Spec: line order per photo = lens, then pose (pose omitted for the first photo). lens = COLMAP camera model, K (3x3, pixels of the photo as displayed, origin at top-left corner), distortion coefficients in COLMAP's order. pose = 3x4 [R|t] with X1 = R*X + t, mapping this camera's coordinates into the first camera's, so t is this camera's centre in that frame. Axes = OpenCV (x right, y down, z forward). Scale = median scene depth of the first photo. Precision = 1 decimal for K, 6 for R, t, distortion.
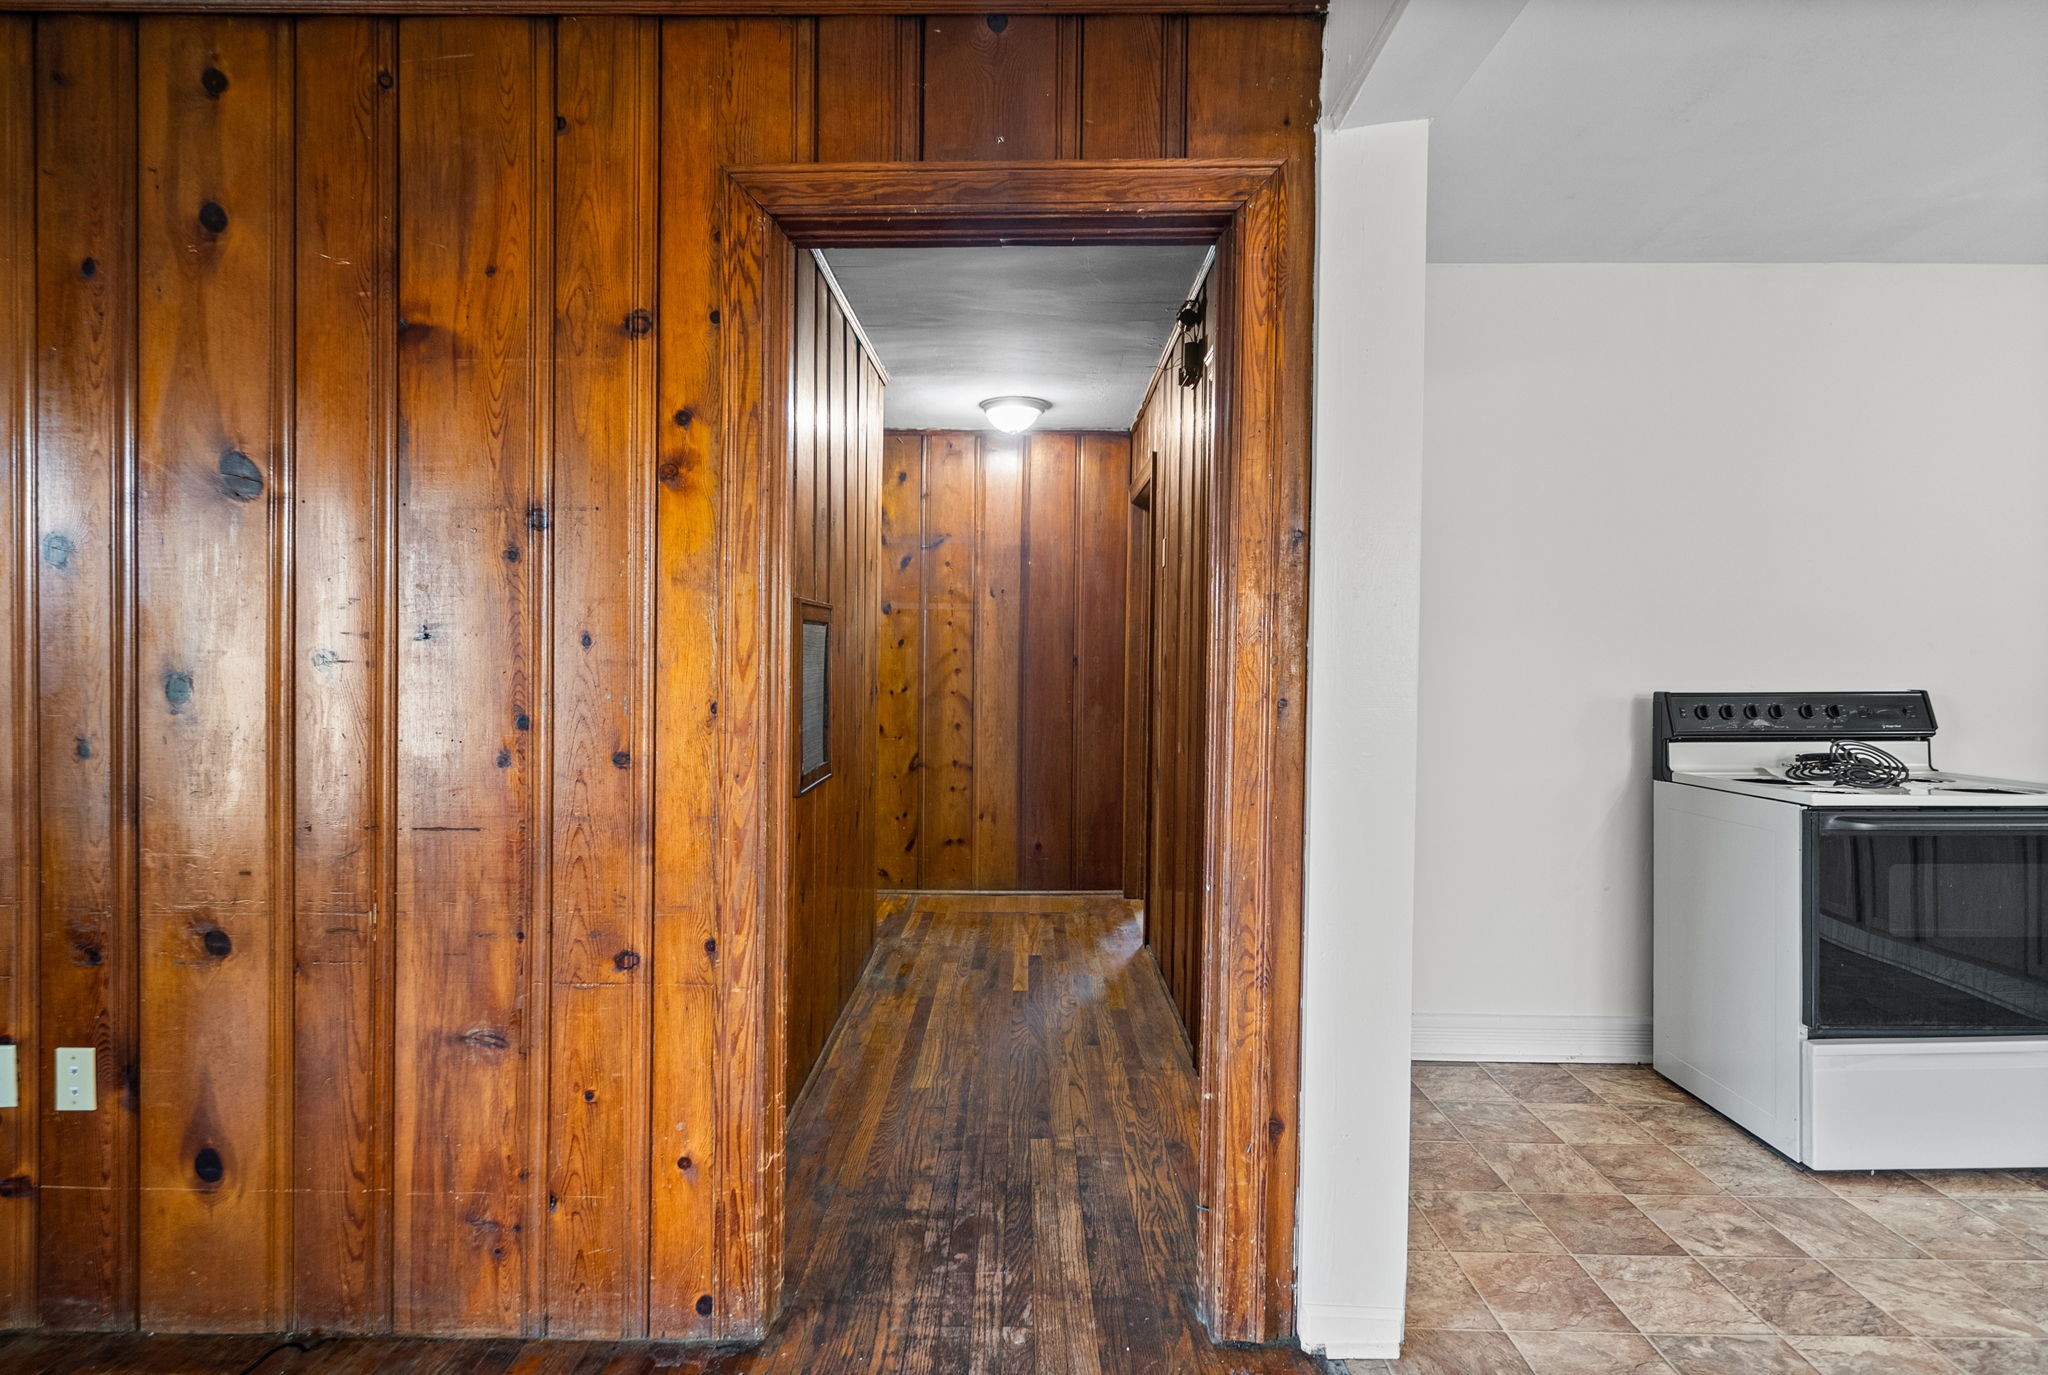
lens RADIAL K [[1005.0, 0, 1016.1], [0, 1005.0, 678.2], [0, 0, 1]] dist [-0.004976, 0.001068]
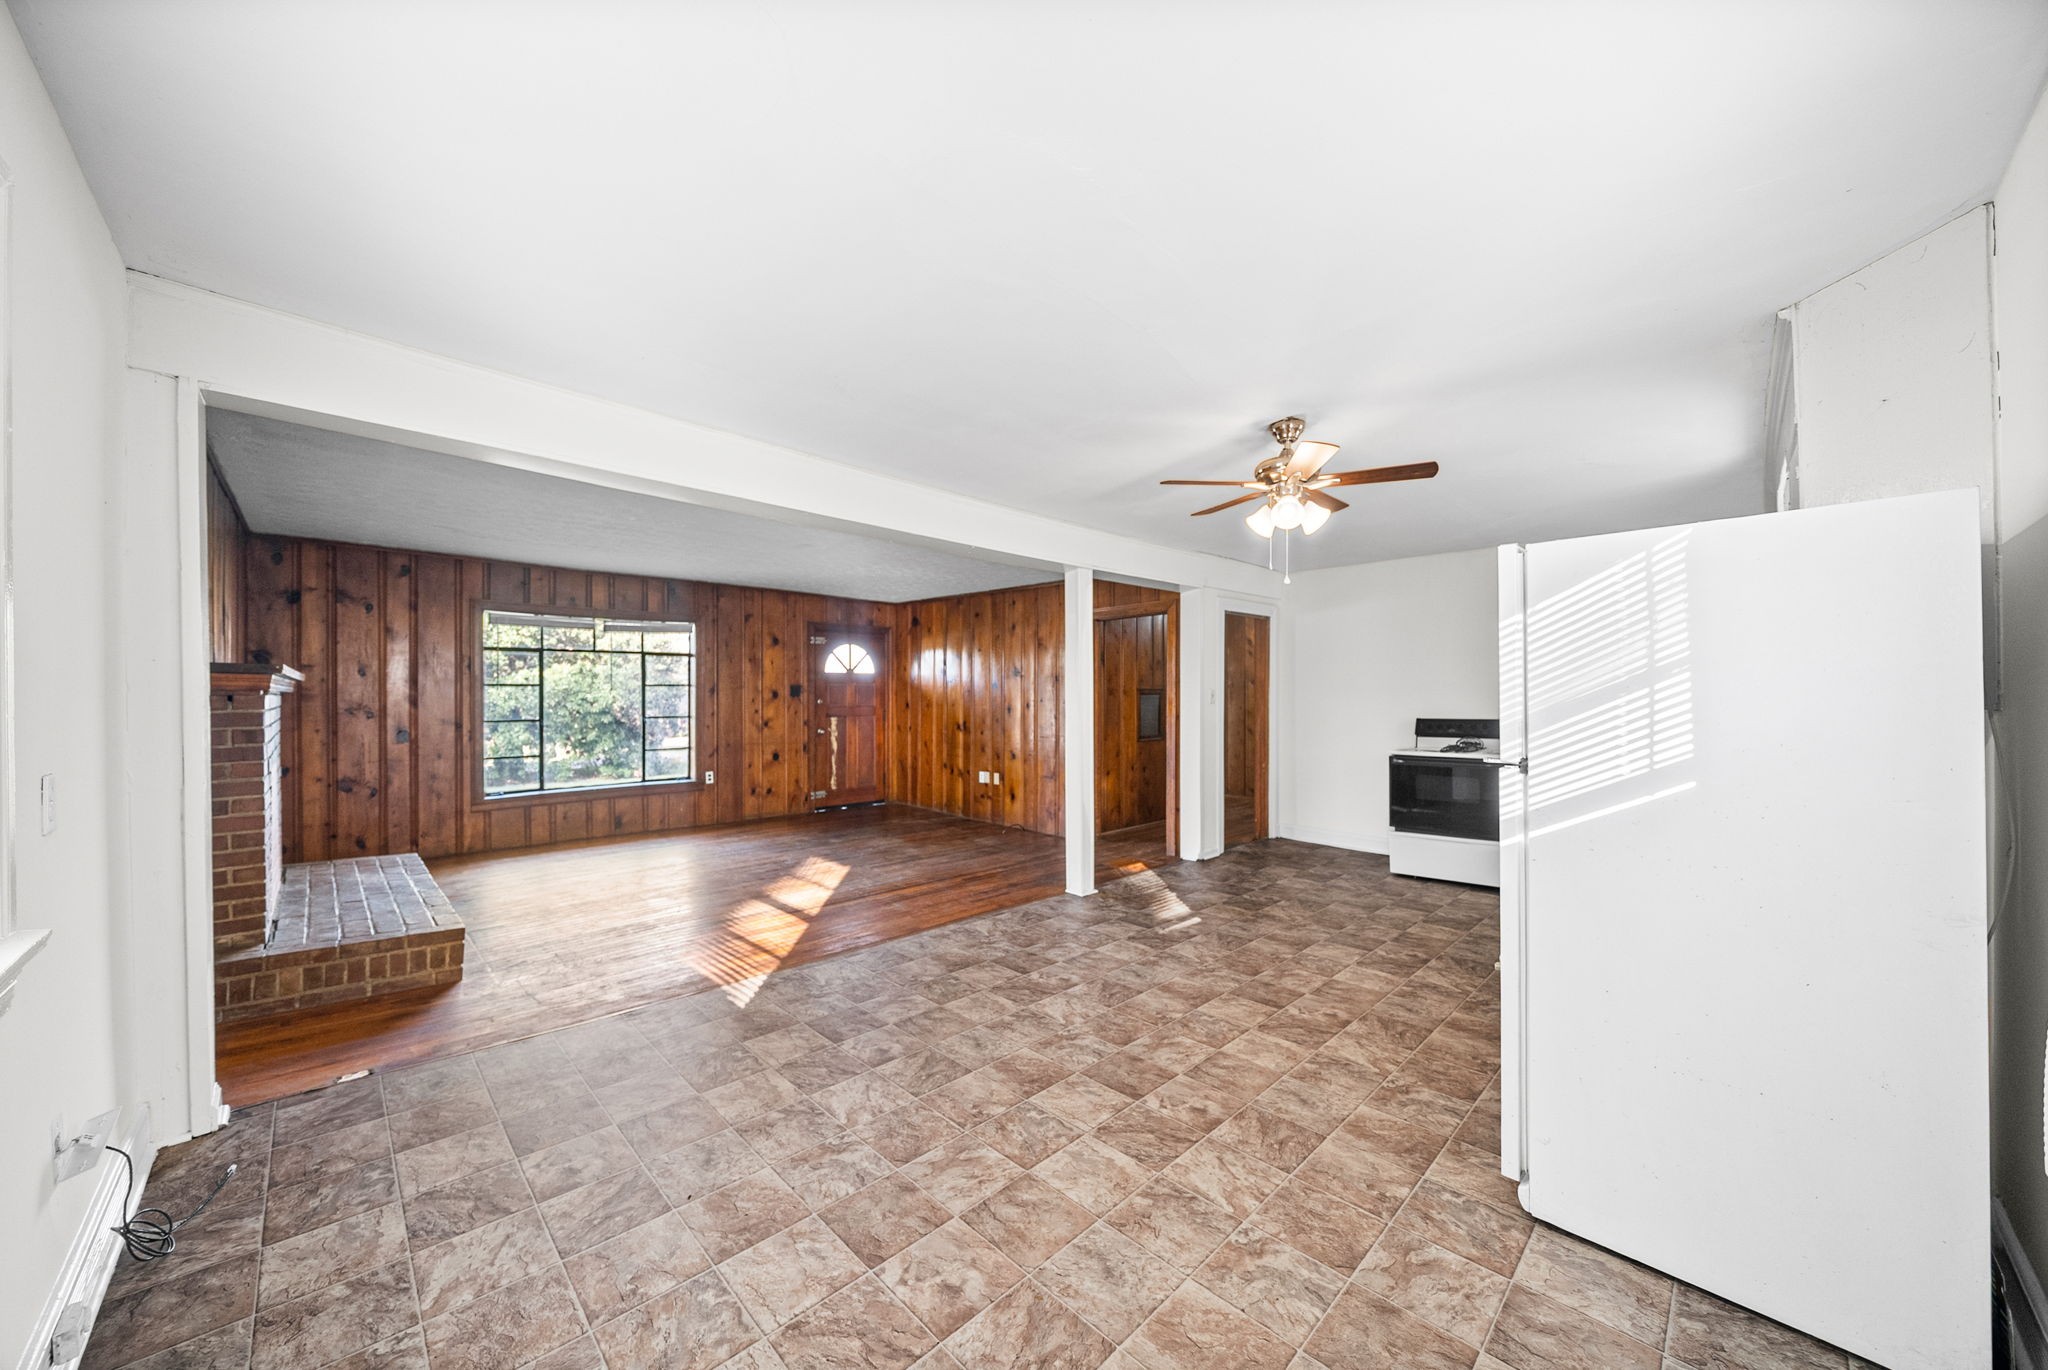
lens RADIAL K [[723.8, 0, 1013.2], [0, 723.8, 690.8], [0, 0, 1]] dist [0.007331, -0.000208]
pose [[0.704603, -0.008901, -0.709546, 2.039099], [-0.010239, 0.999690, -0.022709, -0.006461], [0.709527, 0.023266, 0.704294, -1.829852]]
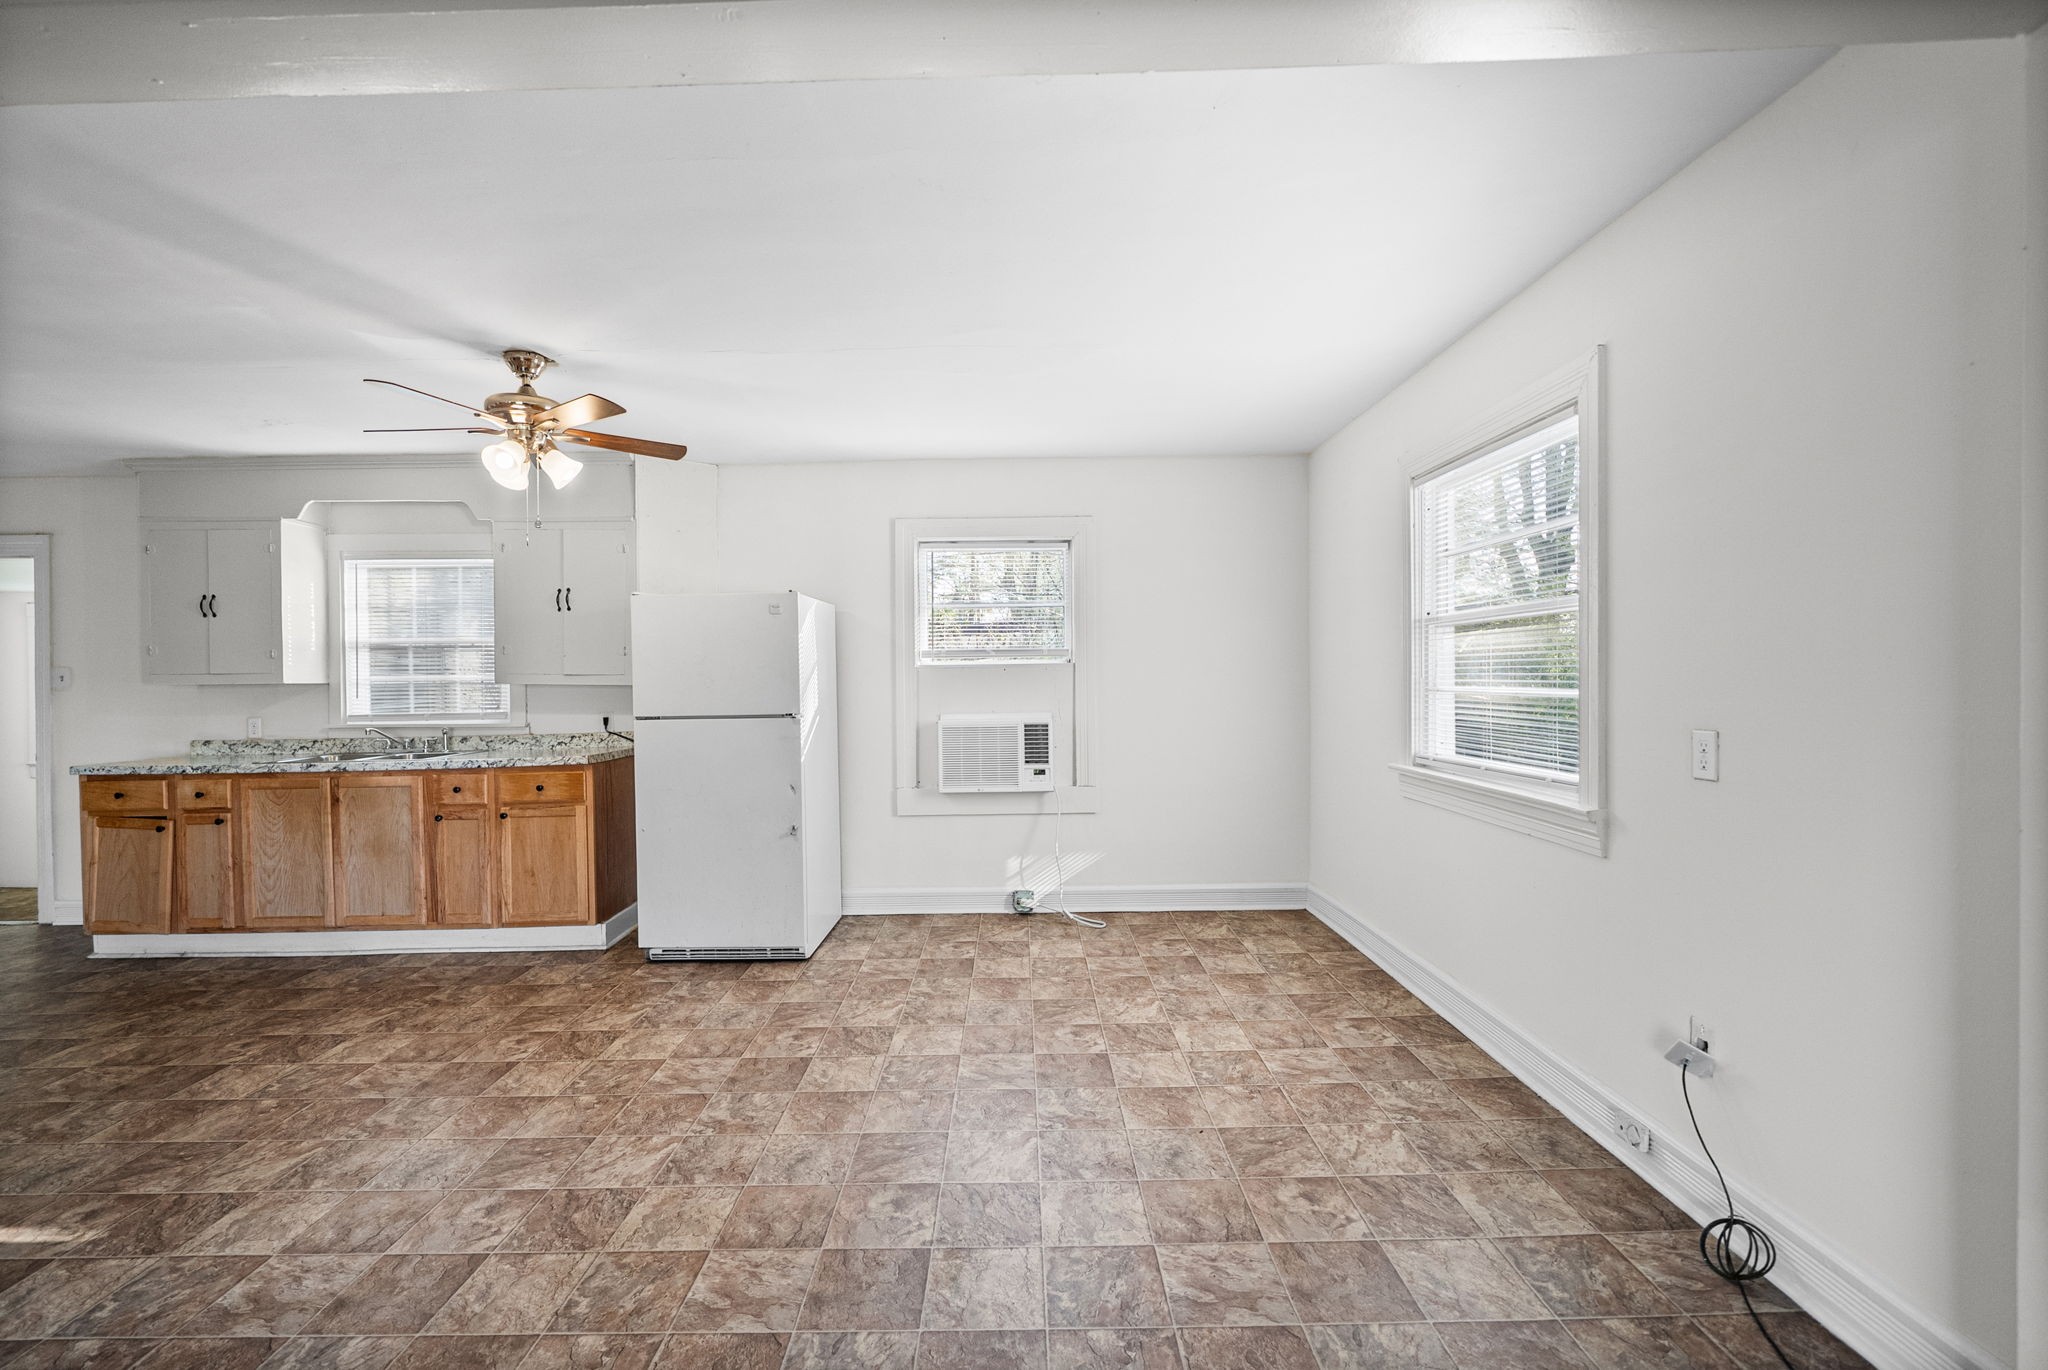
lens RADIAL K [[883.7, 0, 1009.4], [0, 883.7, 688.3], [0, 0, 1]] dist [-0.003215, 0.001812]
pose [[0.000746, -0.016431, 0.999865, -0.327088], [0.034278, 0.999278, 0.016396, -0.012954], [-0.999412, 0.034261, 0.001309, -1.153366]]
